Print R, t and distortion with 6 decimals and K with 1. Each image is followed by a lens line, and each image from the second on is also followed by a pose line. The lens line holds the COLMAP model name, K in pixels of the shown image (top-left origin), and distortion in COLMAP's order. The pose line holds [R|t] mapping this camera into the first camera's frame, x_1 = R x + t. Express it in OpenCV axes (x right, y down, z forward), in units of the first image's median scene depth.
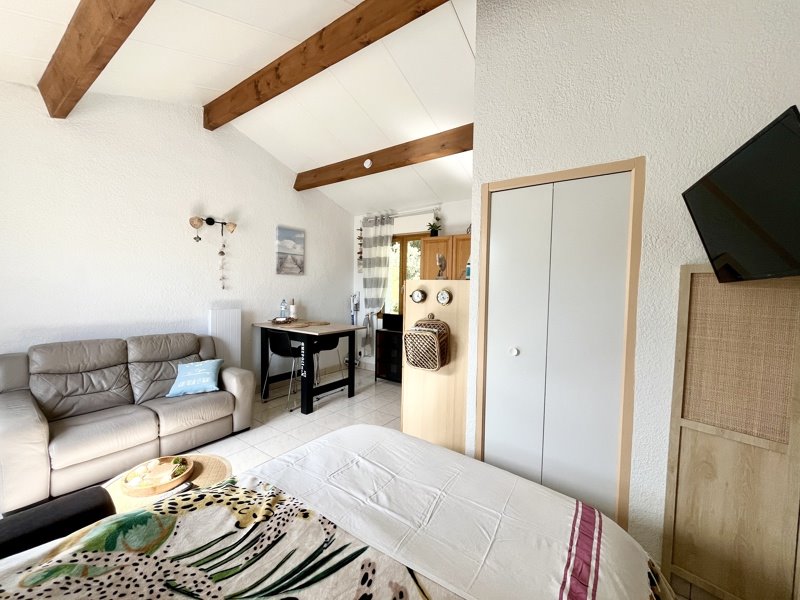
lens RADIAL K [[322.8, 0, 400.5], [0, 322.8, 298.6], [0, 0, 1]] dist [-0.002984, -0.000002]
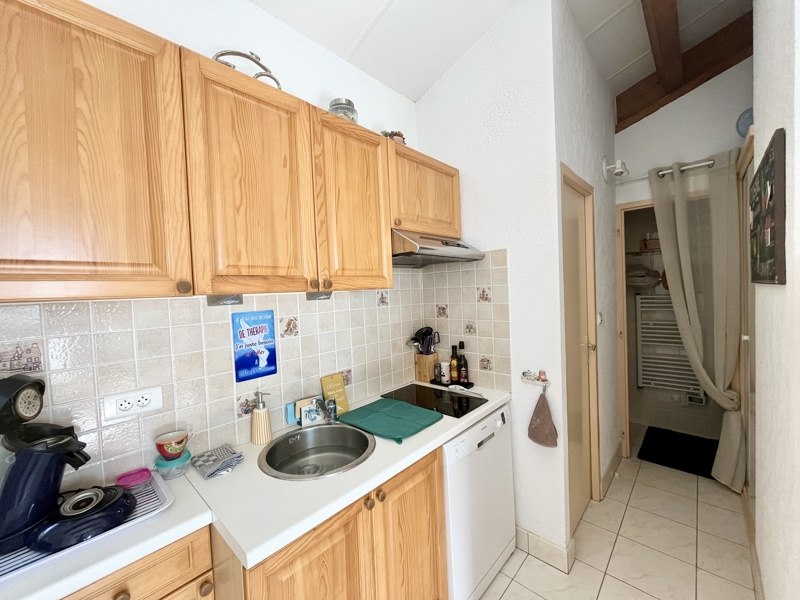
lens RADIAL K [[322.8, 0, 398.8], [0, 322.8, 300.0], [0, 0, 1]] dist [-0.002984, -0.000002]
pose [[0.132479, -0.050906, 0.989878, -0.025335], [0.084183, 0.995650, 0.039936, -0.025951], [-0.987605, 0.078040, 0.136188, 0.689902]]
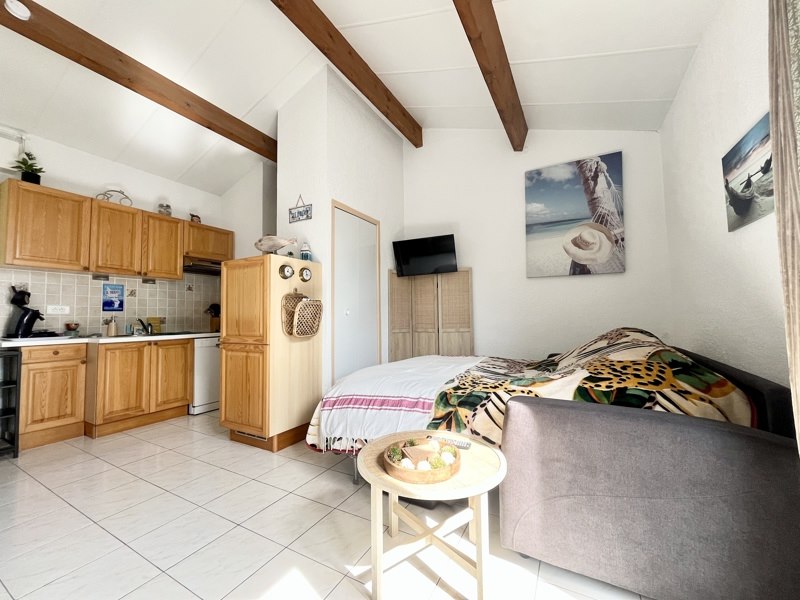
lens RADIAL K [[322.8, 0, 397.7], [0, 322.8, 299.7], [0, 0, 1]] dist [-0.002984, -0.000002]
pose [[-0.105738, 0.040215, 0.993581, -0.477744], [0.053647, 0.997957, -0.034683, 0.066047], [-0.992946, 0.049635, -0.107679, 0.352534]]
